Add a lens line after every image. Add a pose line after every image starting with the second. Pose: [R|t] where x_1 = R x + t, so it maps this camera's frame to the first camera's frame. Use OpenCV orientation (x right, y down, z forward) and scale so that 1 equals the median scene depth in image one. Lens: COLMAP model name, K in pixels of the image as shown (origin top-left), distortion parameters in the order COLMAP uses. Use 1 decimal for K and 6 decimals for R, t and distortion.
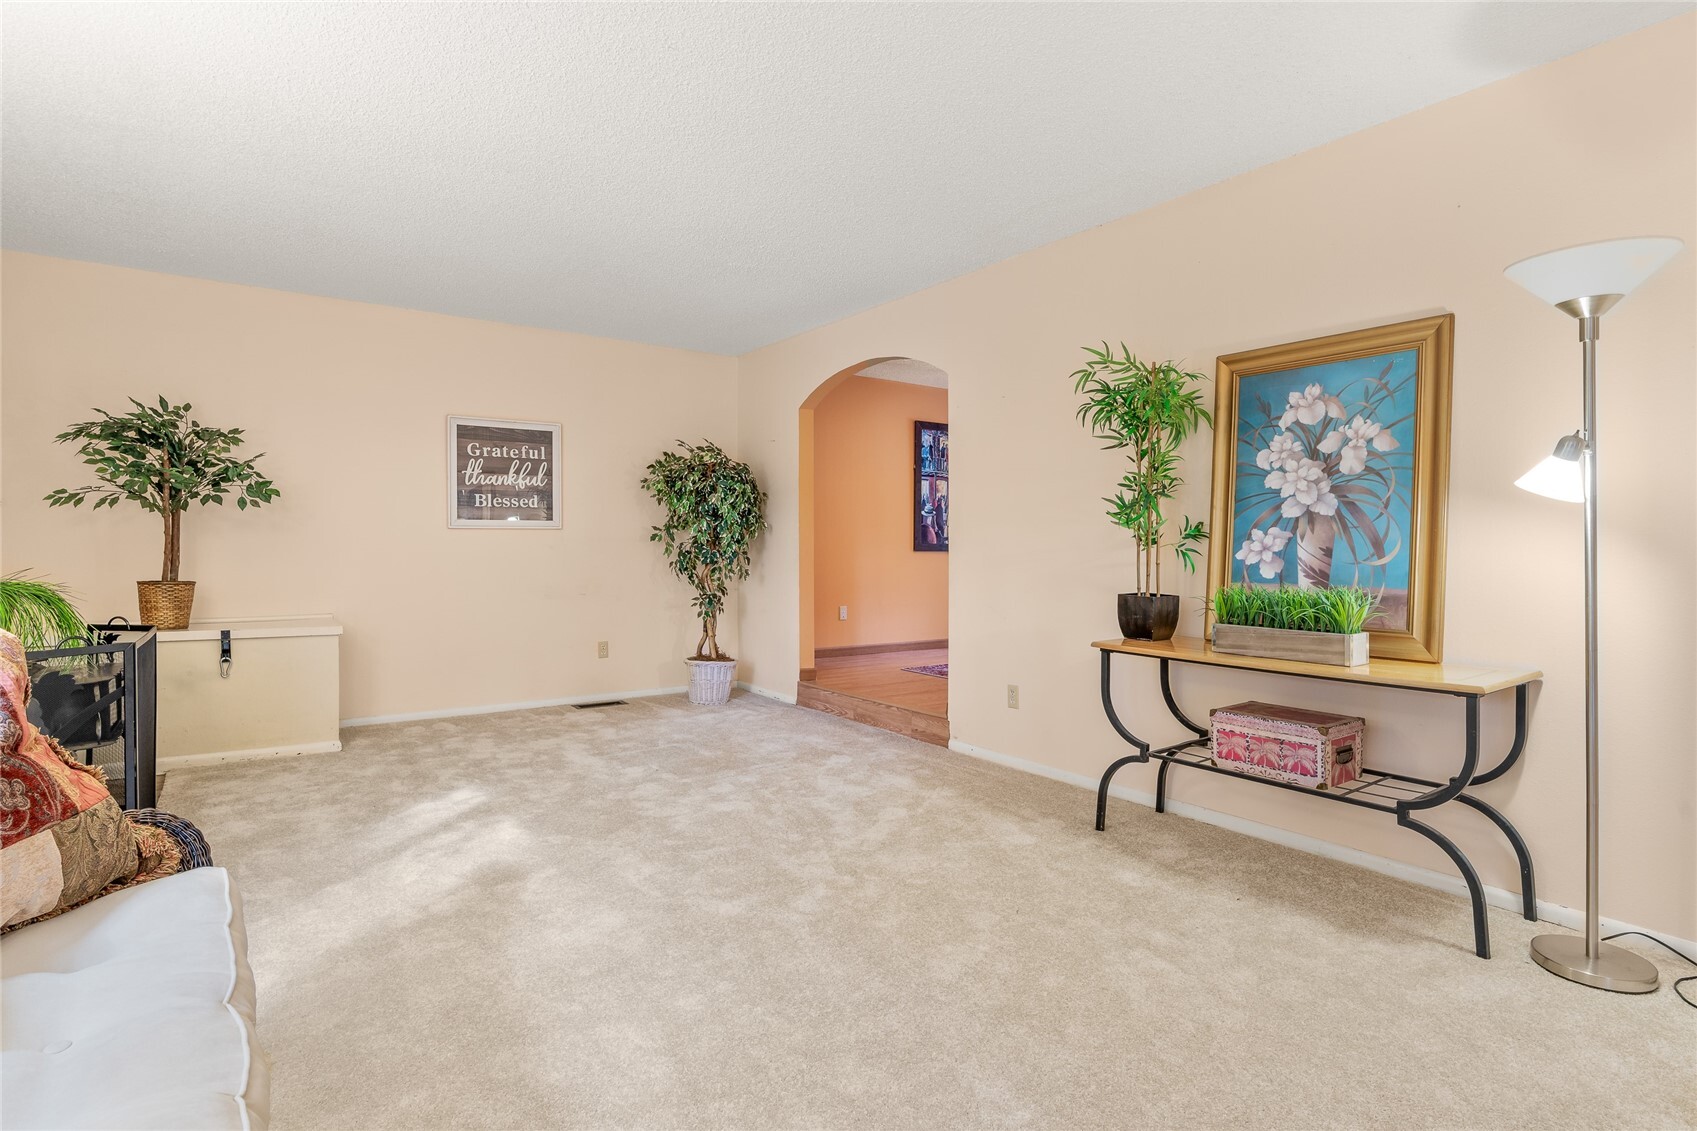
lens RADIAL K [[883.2, 0, 822.3], [0, 883.2, 552.2], [0, 0, 1]] dist [-0.007655, 0.002284]
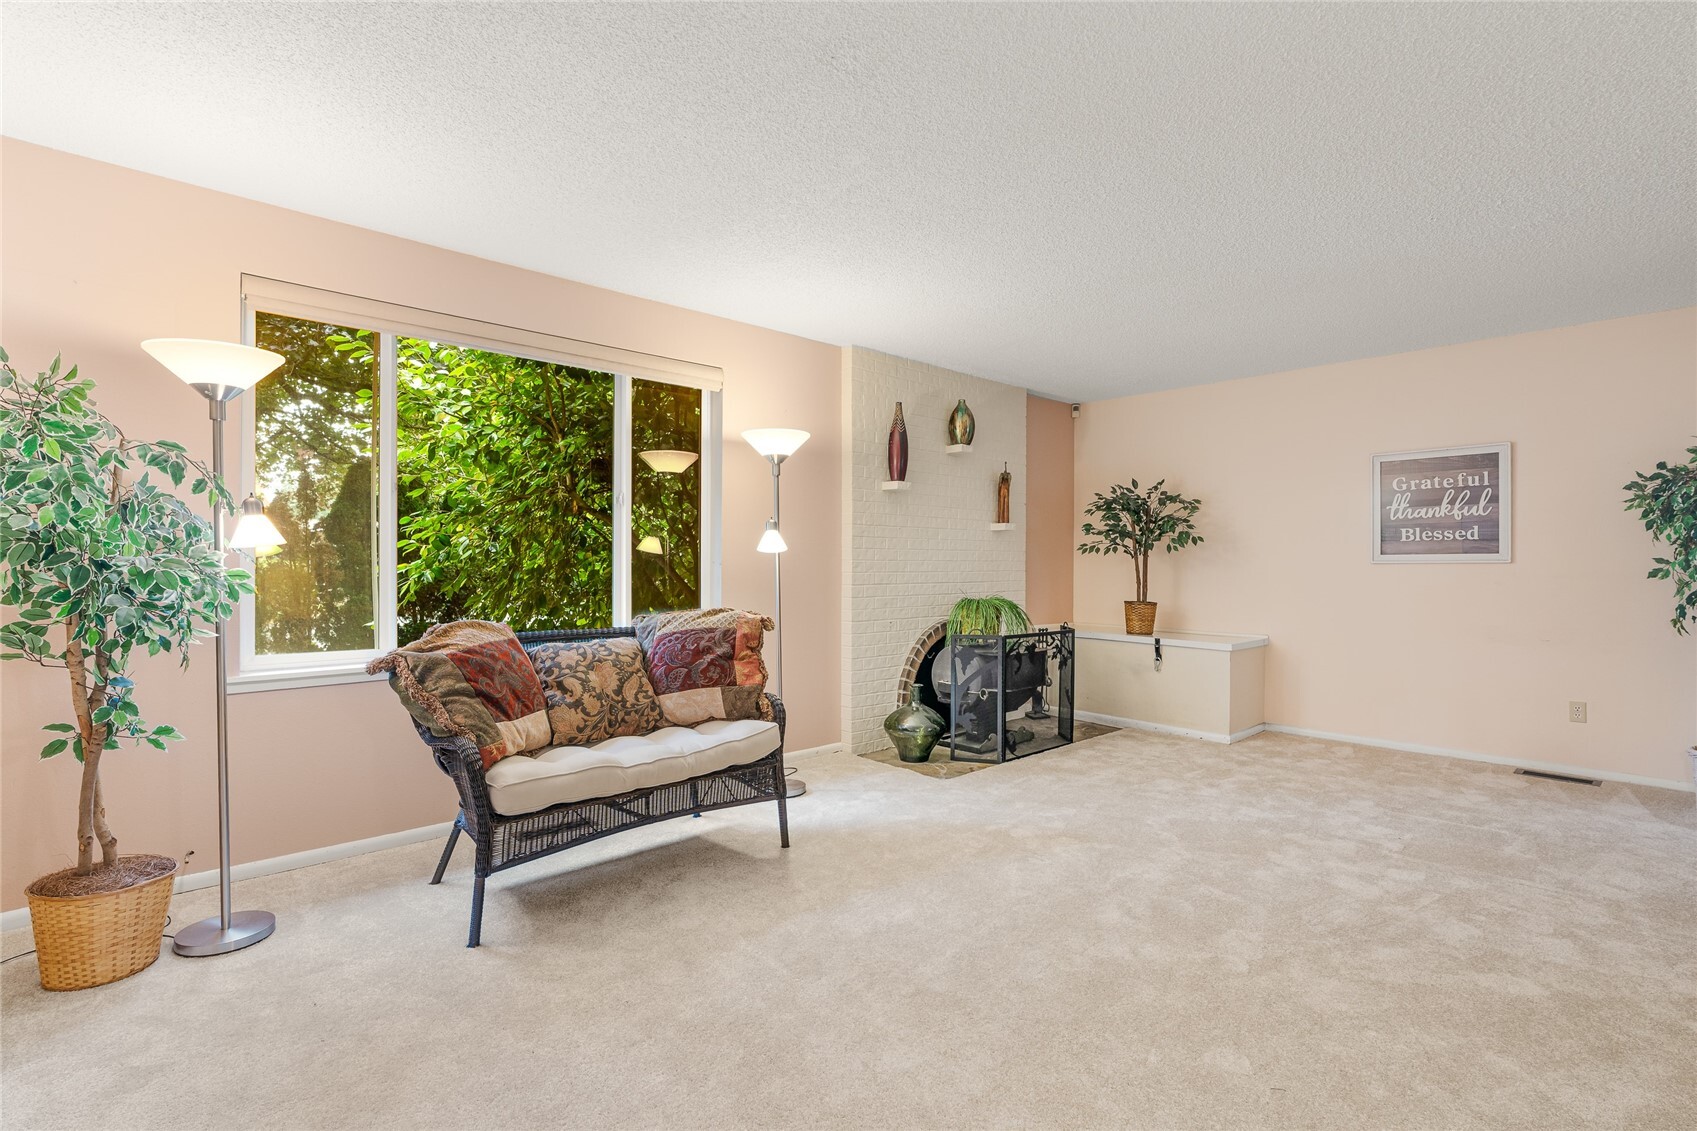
lens RADIAL K [[799.7, 0, 865.3], [0, 799.7, 575.9], [0, 0, 1]] dist [-0.001104, 0.000262]
pose [[0.140706, 0.010494, -0.989996, 0.641350], [-0.008912, 0.999917, 0.009332, -0.024169], [0.990011, 0.007510, 0.140788, 0.423384]]
